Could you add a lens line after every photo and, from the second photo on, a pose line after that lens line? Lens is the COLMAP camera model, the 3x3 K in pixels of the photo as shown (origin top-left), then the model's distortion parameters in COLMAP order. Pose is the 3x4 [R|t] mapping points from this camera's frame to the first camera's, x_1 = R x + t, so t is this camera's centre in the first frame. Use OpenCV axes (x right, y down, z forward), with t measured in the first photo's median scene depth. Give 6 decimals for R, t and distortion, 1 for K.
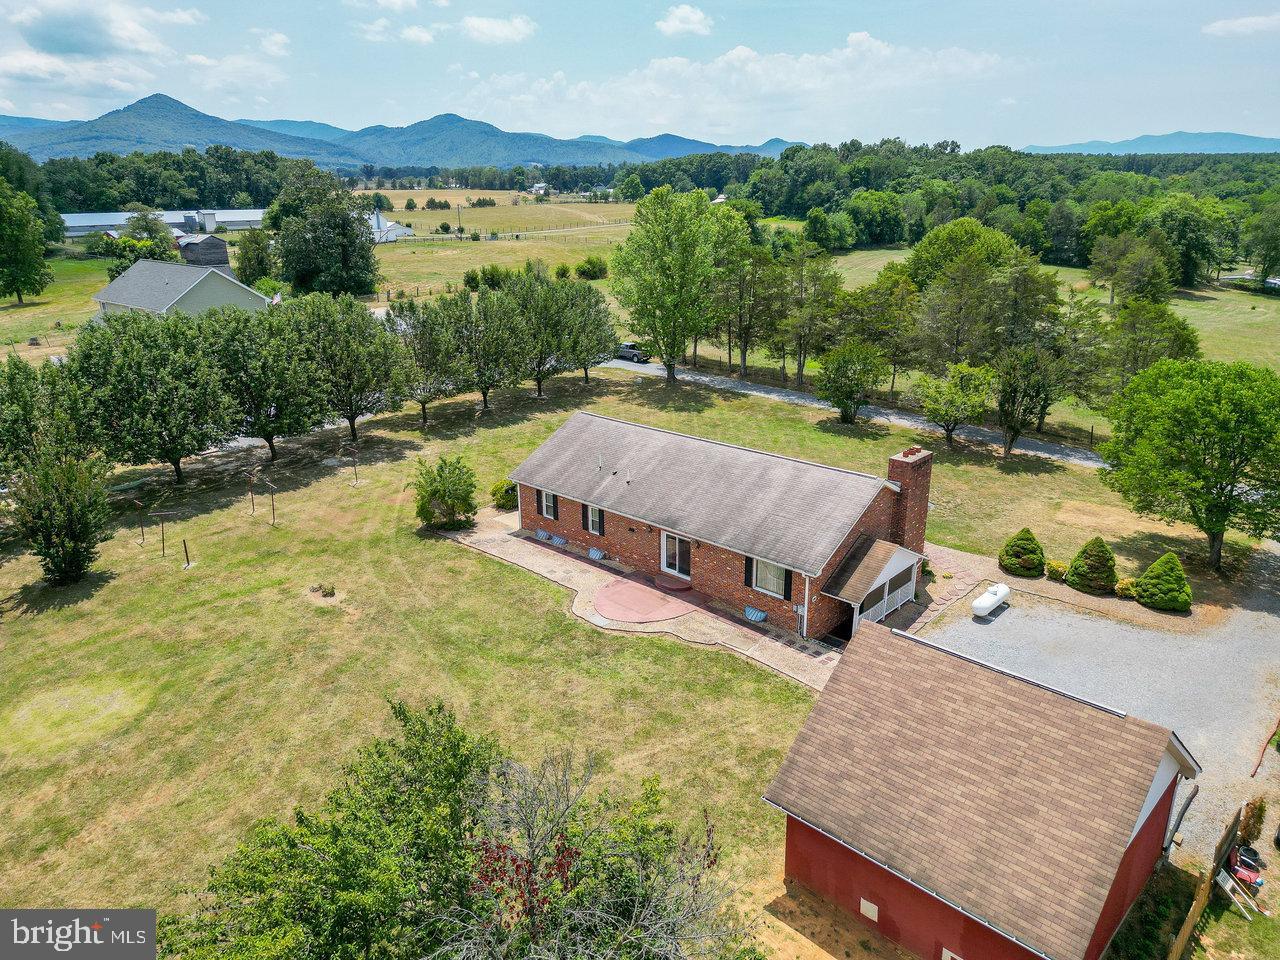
lens RADIAL K [[898.6, 0, 640.0], [0, 898.6, 480.0], [0, 0, 1]] dist [0.082401, -0.059552]
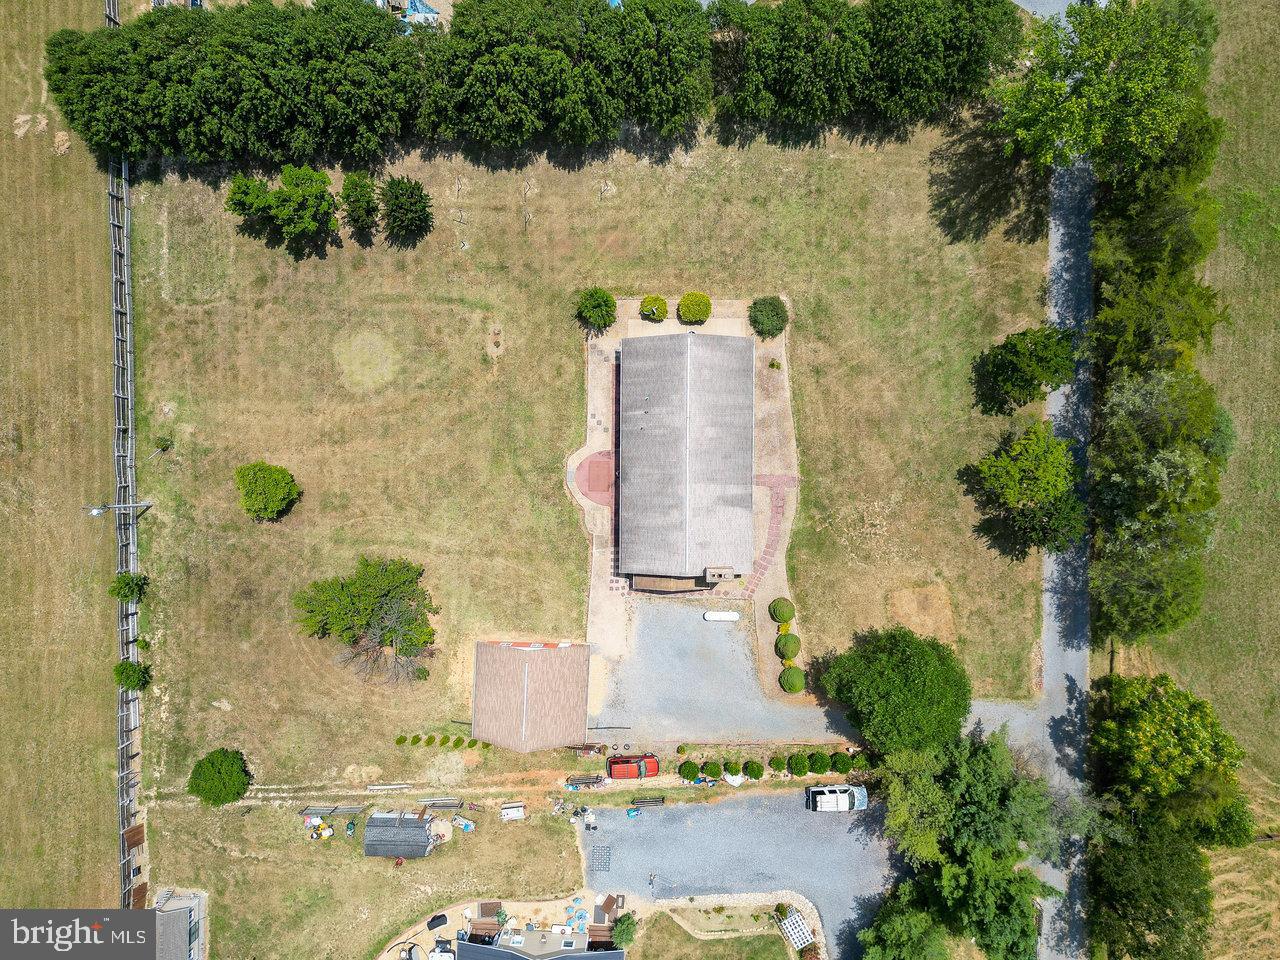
lens RADIAL K [[898.6, 0, 640.0], [0, 898.6, 480.0], [0, 0, 1]] dist [0.082401, -0.059552]
pose [[0.667500, 0.744567, -0.007949, 0.069753], [-0.215875, 0.203725, 0.954931, -1.573595], [0.712630, -0.635701, 0.296720, 0.467450]]
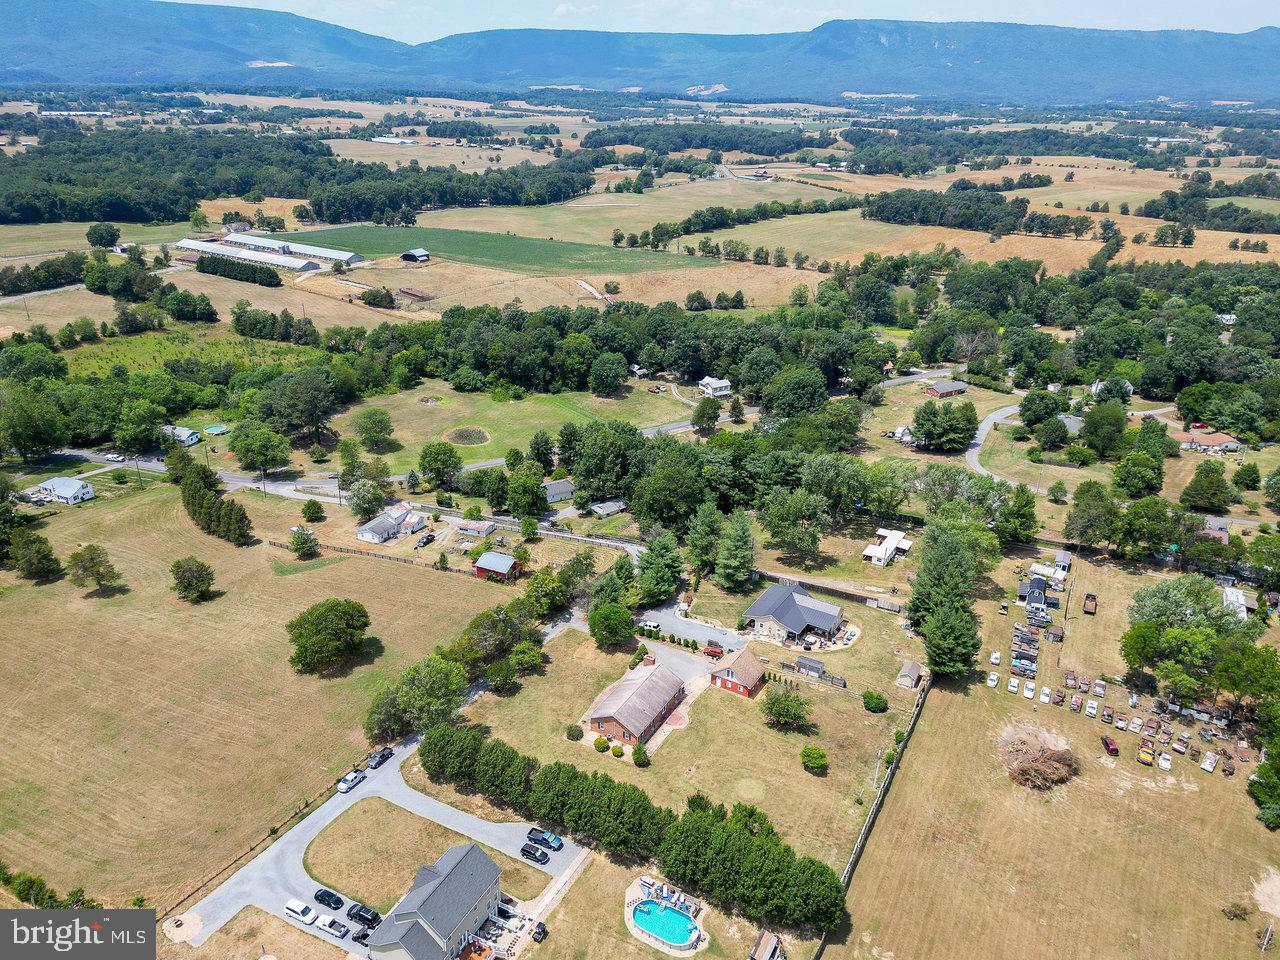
lens RADIAL K [[898.6, 0, 640.0], [0, 898.6, 480.0], [0, 0, 1]] dist [0.082401, -0.059552]
pose [[-0.232624, -0.345744, 0.909036, -3.280779], [0.282056, 0.870525, 0.403275, -2.462452], [-0.930769, 0.350210, -0.104986, 1.137834]]
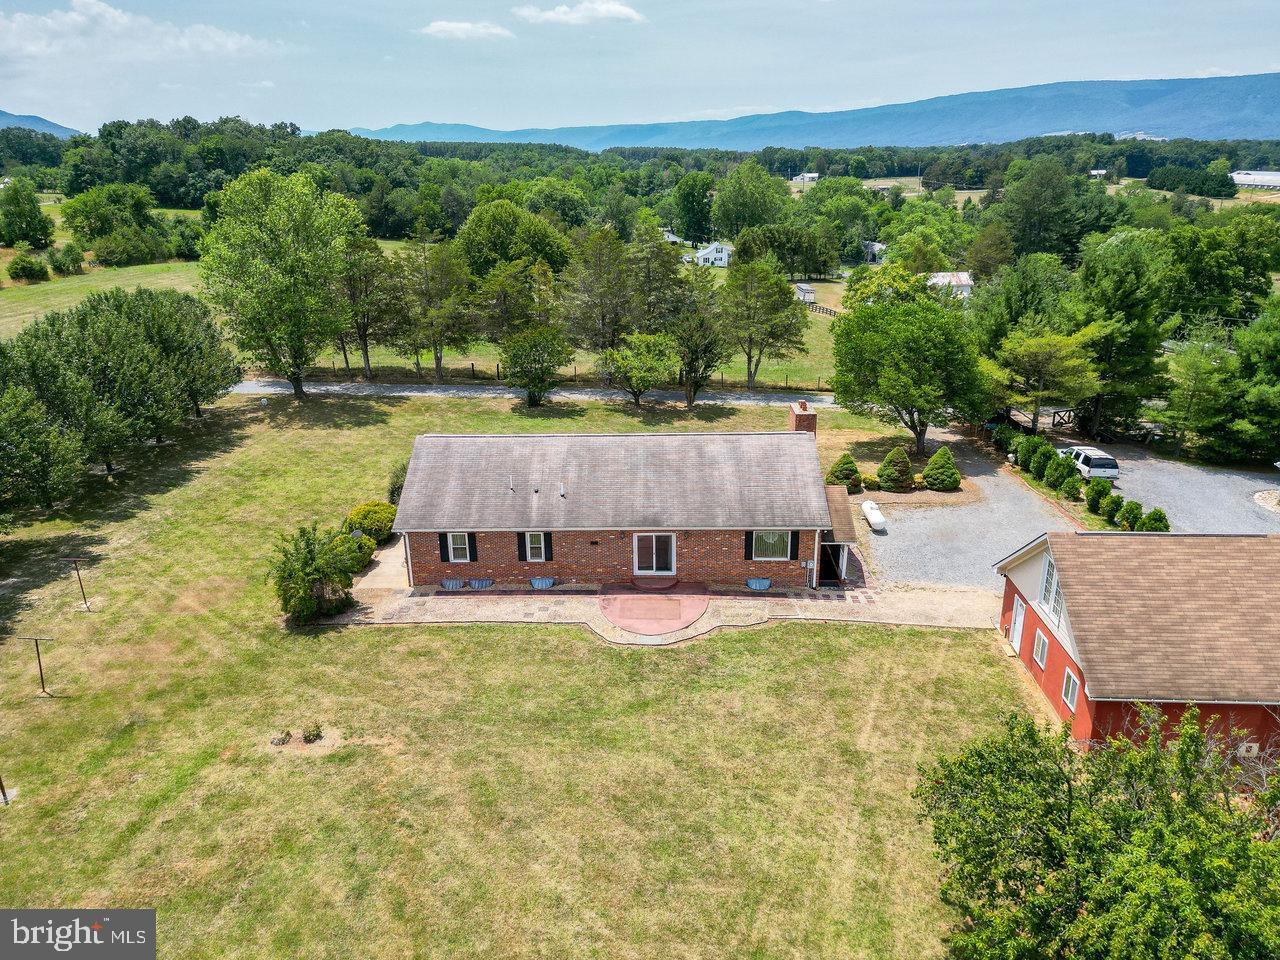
lens RADIAL K [[898.6, 0, 640.0], [0, 898.6, 480.0], [0, 0, 1]] dist [0.082401, -0.059552]
pose [[0.753339, -0.225441, 0.617784, -0.529295], [0.215326, 0.972181, 0.092194, -0.082493], [-0.621381, 0.063571, 0.780925, 0.243745]]
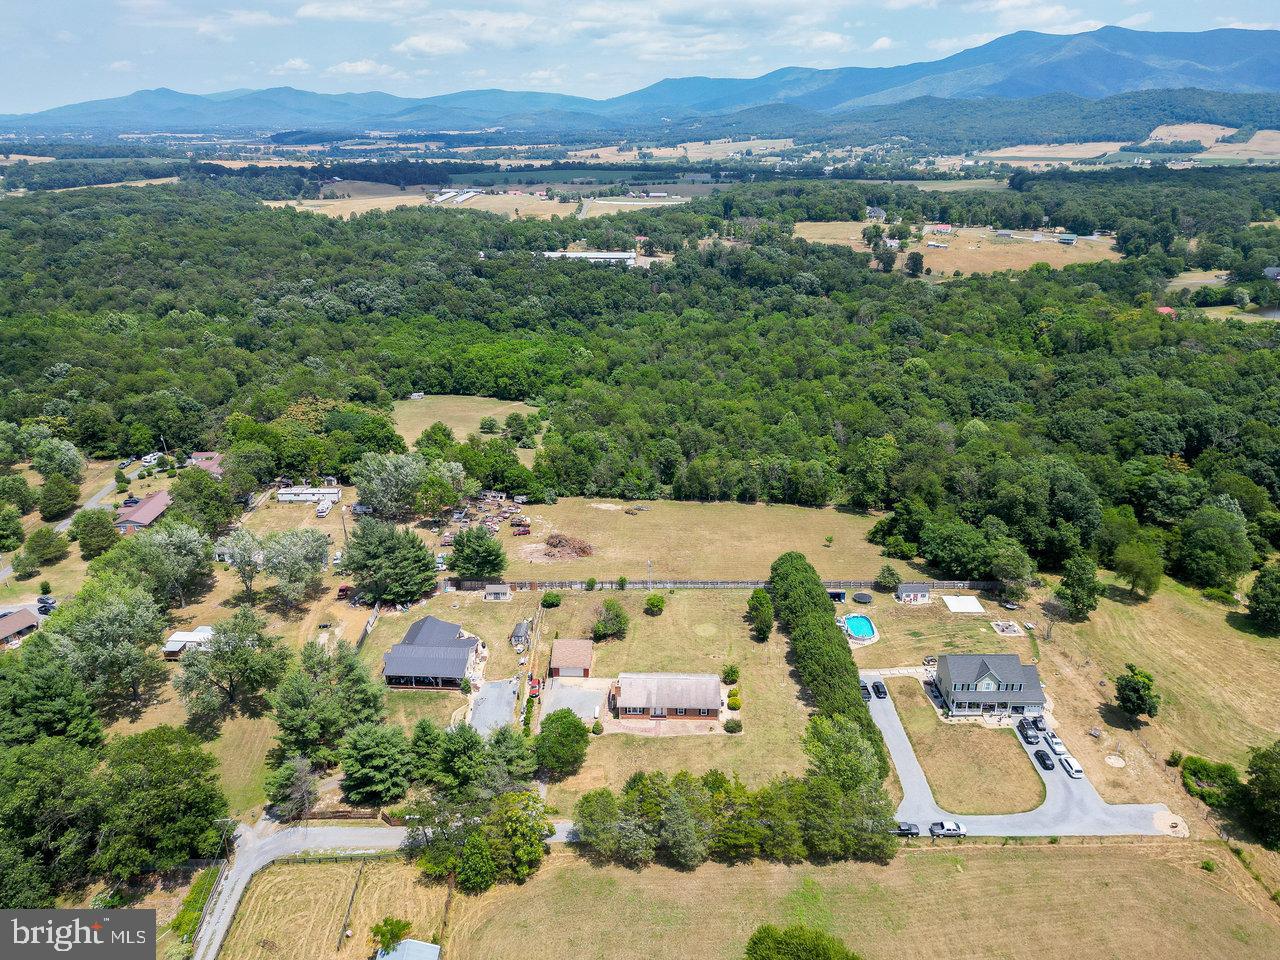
lens RADIAL K [[898.6, 0, 640.0], [0, 898.6, 480.0], [0, 0, 1]] dist [0.082401, -0.059552]
pose [[-0.761737, 0.251324, -0.597153, 2.304827], [-0.193441, 0.791429, 0.579845, -2.982170], [0.618334, 0.557204, -0.554245, 2.660104]]
